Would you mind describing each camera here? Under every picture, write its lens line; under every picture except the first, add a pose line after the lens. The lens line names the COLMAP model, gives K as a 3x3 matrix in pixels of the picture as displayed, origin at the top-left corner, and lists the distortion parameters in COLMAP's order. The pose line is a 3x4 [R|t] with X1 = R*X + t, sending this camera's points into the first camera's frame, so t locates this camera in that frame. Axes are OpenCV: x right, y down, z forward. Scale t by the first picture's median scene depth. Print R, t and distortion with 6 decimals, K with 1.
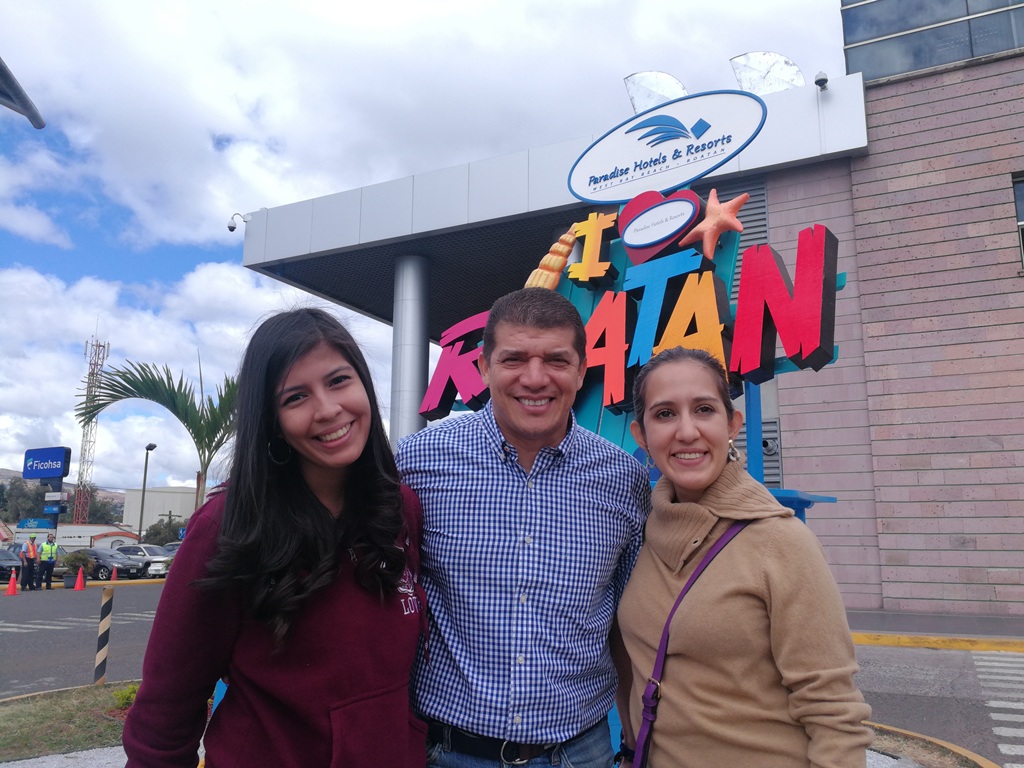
lens RADIAL K [[825.8, 0, 512.0], [0, 825.8, 384.0], [0, 0, 1]] dist [0.007181, -0.011915]
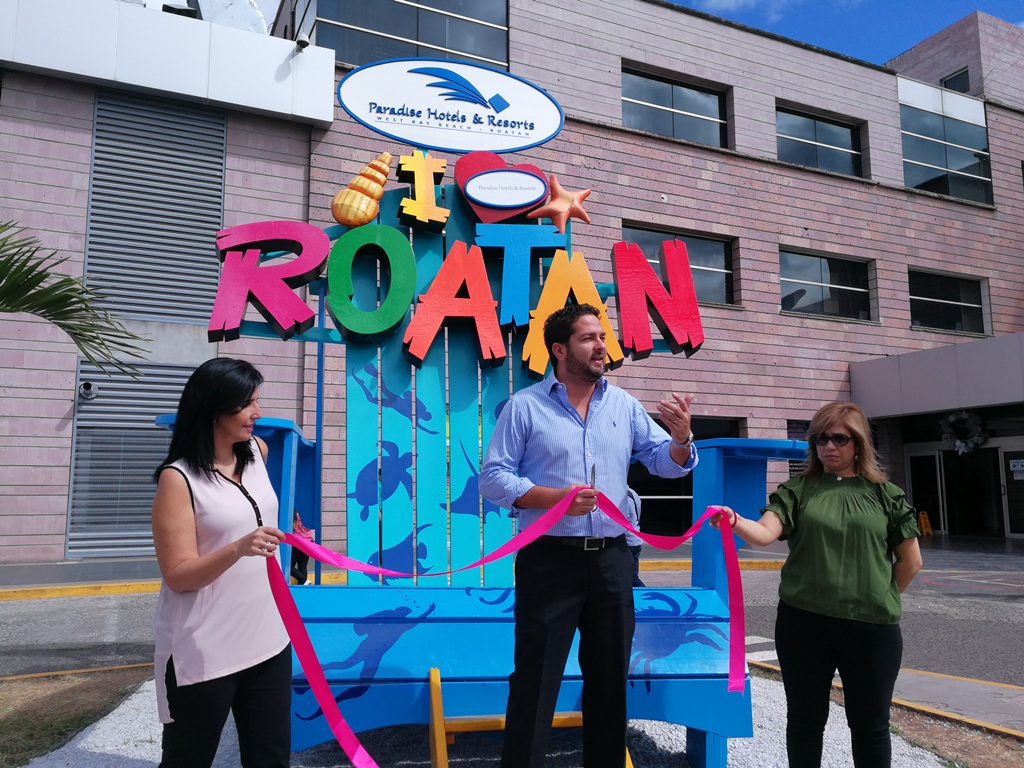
lens RADIAL K [[825.8, 0, 512.0], [0, 825.8, 384.0], [0, 0, 1]] dist [0.007181, -0.011915]
pose [[0.613349, 0.096482, 0.783897, -0.529497], [-0.144744, 0.989432, -0.008527, 0.049479], [-0.776436, -0.108234, 0.620833, 0.279331]]
